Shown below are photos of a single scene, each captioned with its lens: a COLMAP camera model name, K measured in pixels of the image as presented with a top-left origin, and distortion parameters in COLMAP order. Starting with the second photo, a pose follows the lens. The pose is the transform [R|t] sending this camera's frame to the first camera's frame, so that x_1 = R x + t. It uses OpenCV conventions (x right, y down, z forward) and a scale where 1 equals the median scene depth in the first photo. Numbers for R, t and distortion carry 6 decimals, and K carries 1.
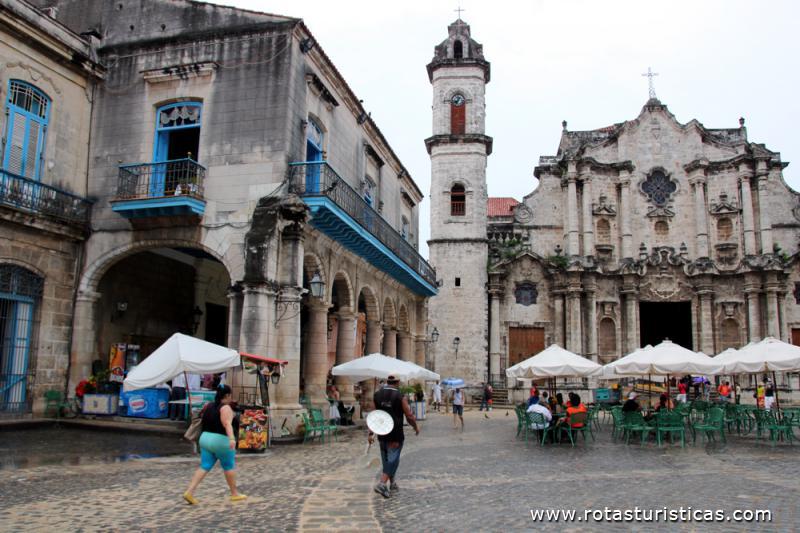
lens RADIAL K [[668.9, 0, 400.1], [0, 668.9, 273.3], [0, 0, 1]] dist [-0.145882, 0.138526]
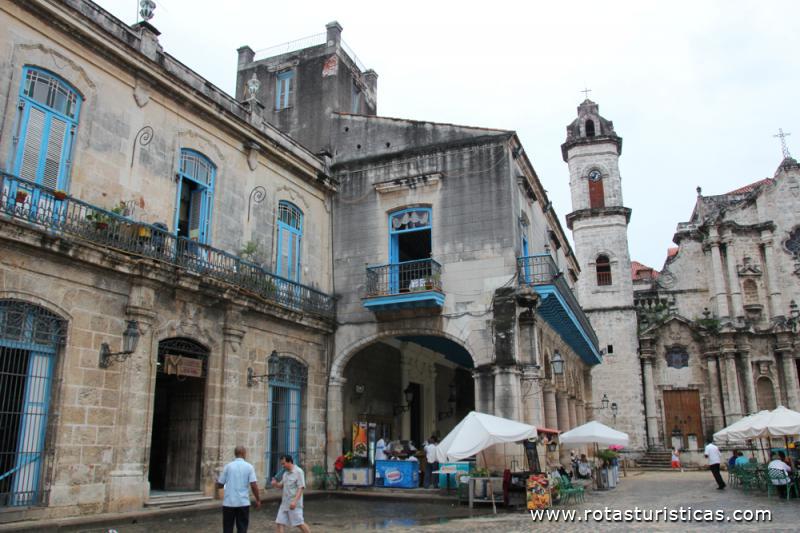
lens RADIAL K [[668.9, 0, 399.8], [0, 668.9, 270.7], [0, 0, 1]] dist [-0.145882, 0.138526]
pose [[0.988566, -0.061081, -0.137861, -0.089964], [0.046067, 0.992910, -0.109581, -0.011098], [0.143577, 0.101977, 0.984371, -0.067656]]
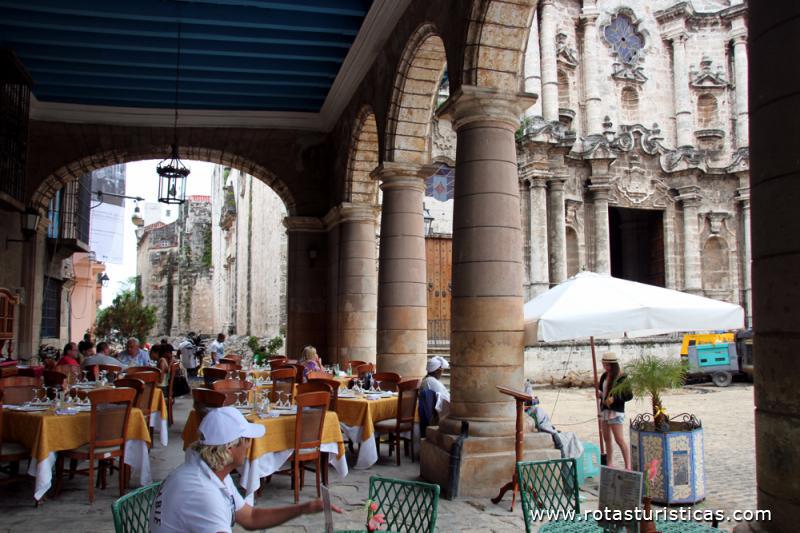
lens RADIAL K [[668.9, 0, 404.9], [0, 668.9, 264.3], [0, 0, 1]] dist [-0.145882, 0.138526]
pose [[0.886610, 0.020429, 0.462066, -0.108385], [-0.052007, 0.997092, 0.055706, 0.076255], [-0.459584, -0.073420, 0.885094, 0.523626]]
